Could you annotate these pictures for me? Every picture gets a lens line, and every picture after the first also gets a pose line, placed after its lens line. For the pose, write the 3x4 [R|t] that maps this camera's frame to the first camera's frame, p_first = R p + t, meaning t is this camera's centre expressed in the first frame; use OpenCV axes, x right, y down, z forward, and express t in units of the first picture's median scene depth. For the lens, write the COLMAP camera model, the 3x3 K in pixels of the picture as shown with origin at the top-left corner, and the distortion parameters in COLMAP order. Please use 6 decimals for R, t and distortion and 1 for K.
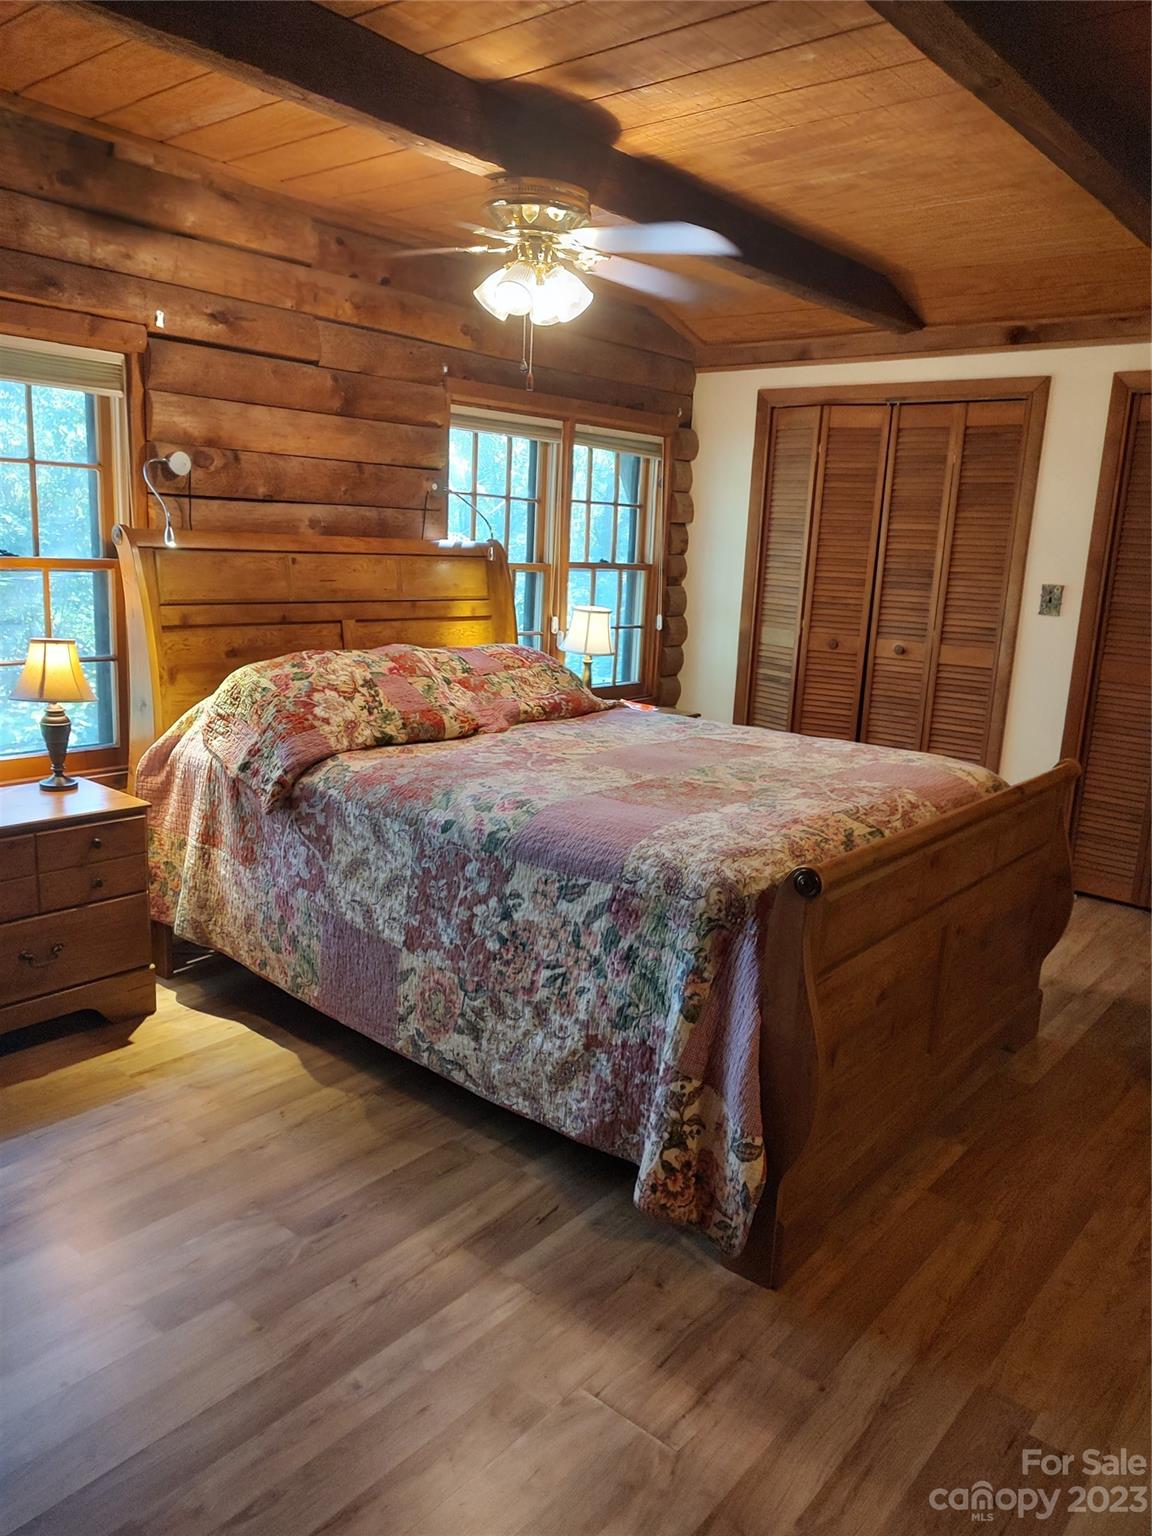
lens RADIAL K [[1100.7, 0, 588.2], [0, 1100.7, 770.3], [0, 0, 1]] dist [0.011520, -0.022824]
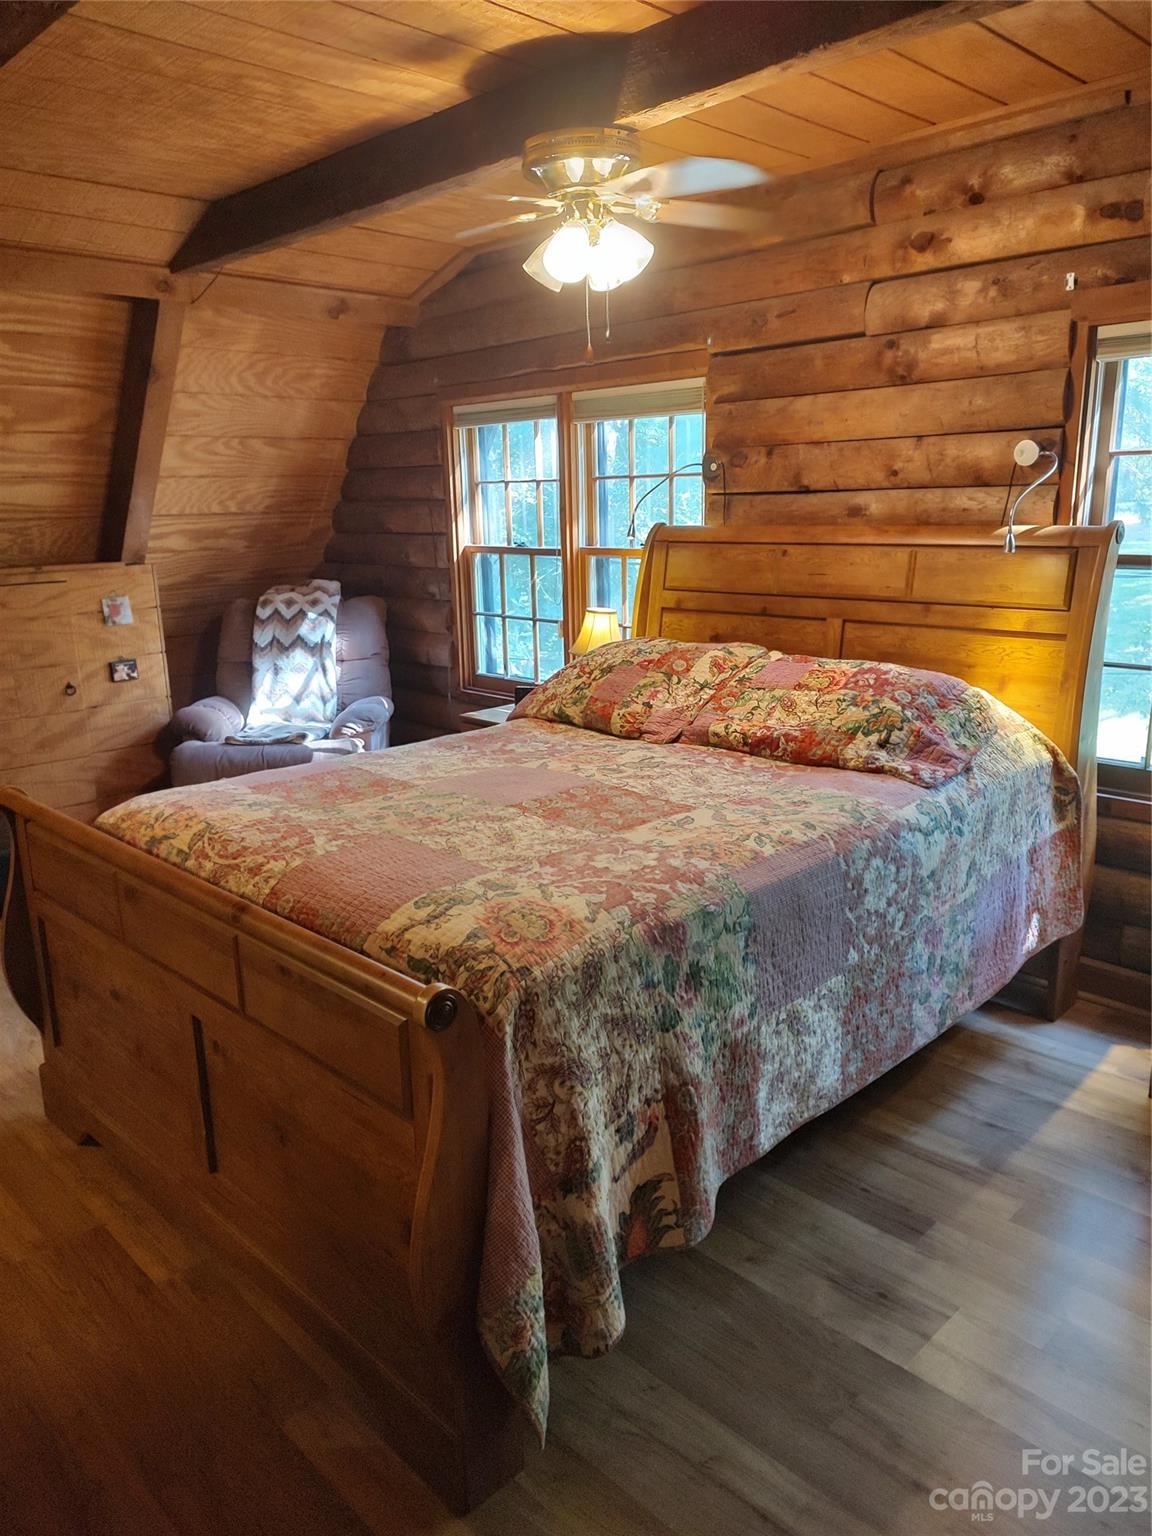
lens RADIAL K [[1100.7, 0, 589.8], [0, 1100.7, 770.3], [0, 0, 1]] dist [0.011520, -0.022824]
pose [[-0.086968, 0.194203, -0.977099, 0.780719], [-0.189892, 0.959600, 0.207626, -0.184098], [0.977946, 0.203600, -0.046577, 0.962387]]
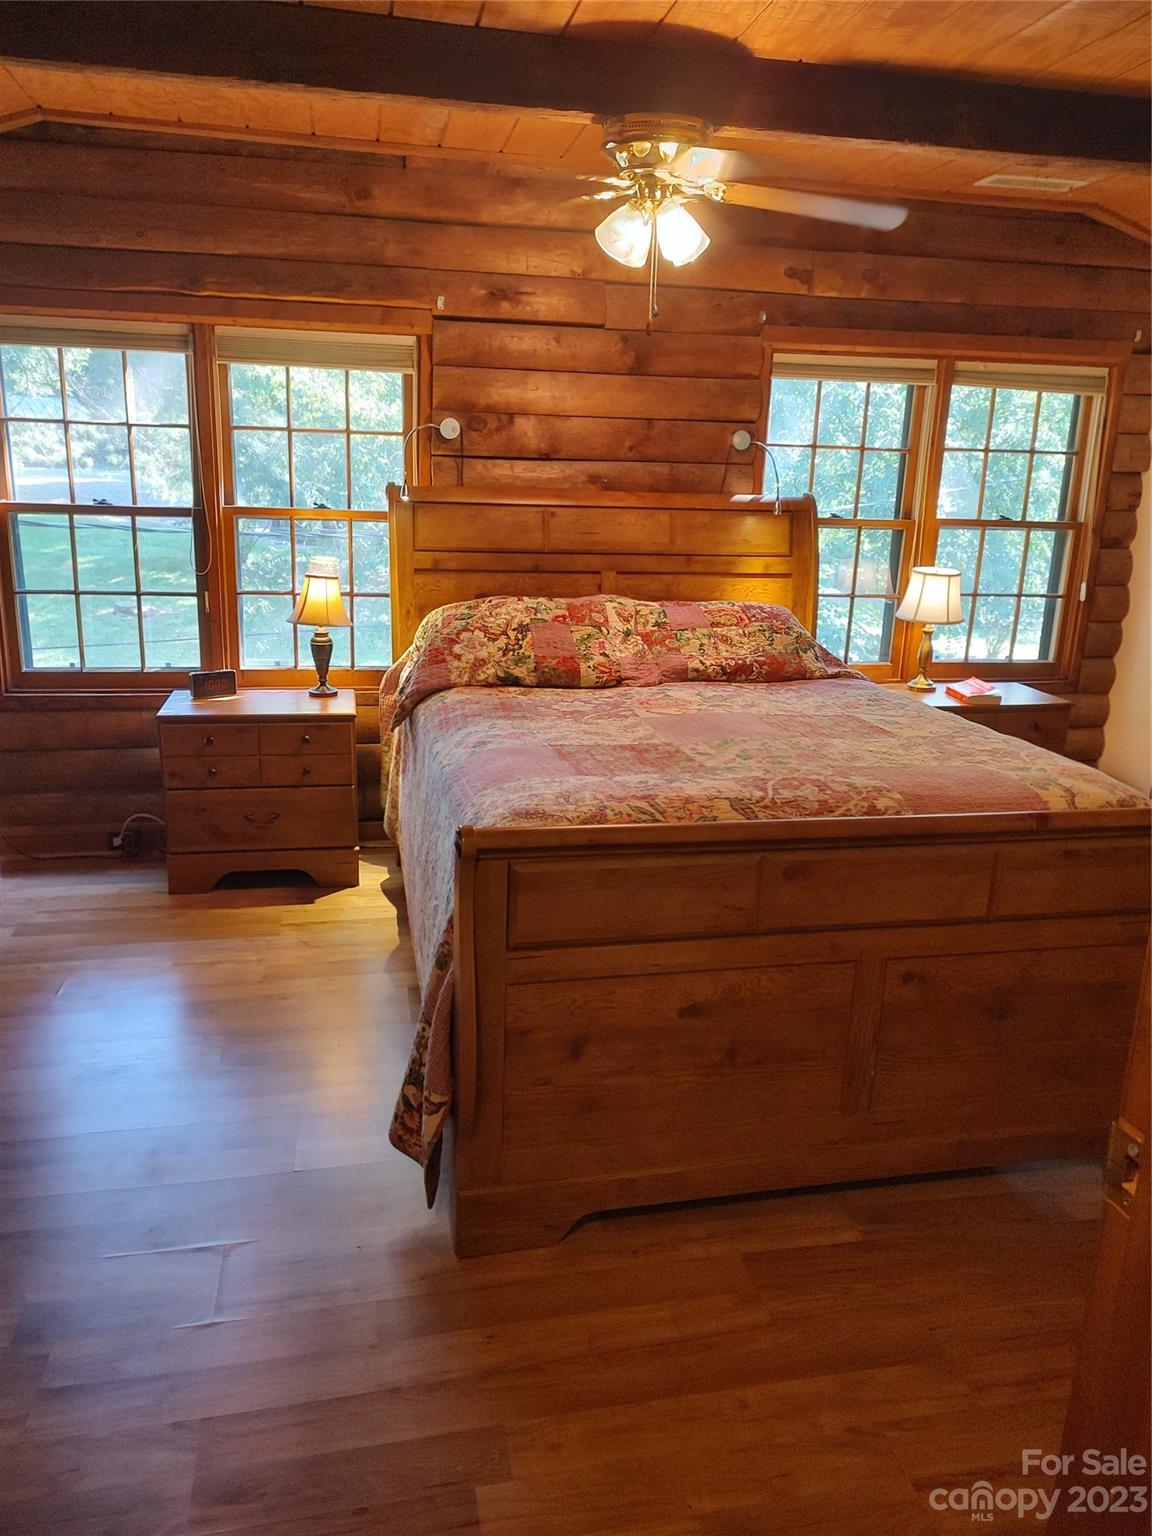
lens RADIAL K [[1100.7, 0, 586.2], [0, 1100.7, 769.1], [0, 0, 1]] dist [0.011520, -0.022824]
pose [[0.782002, 0.140685, -0.607191, 0.476623], [-0.122687, 0.989878, 0.071344, -0.024149], [0.611082, 0.018704, 0.791346, 0.174267]]
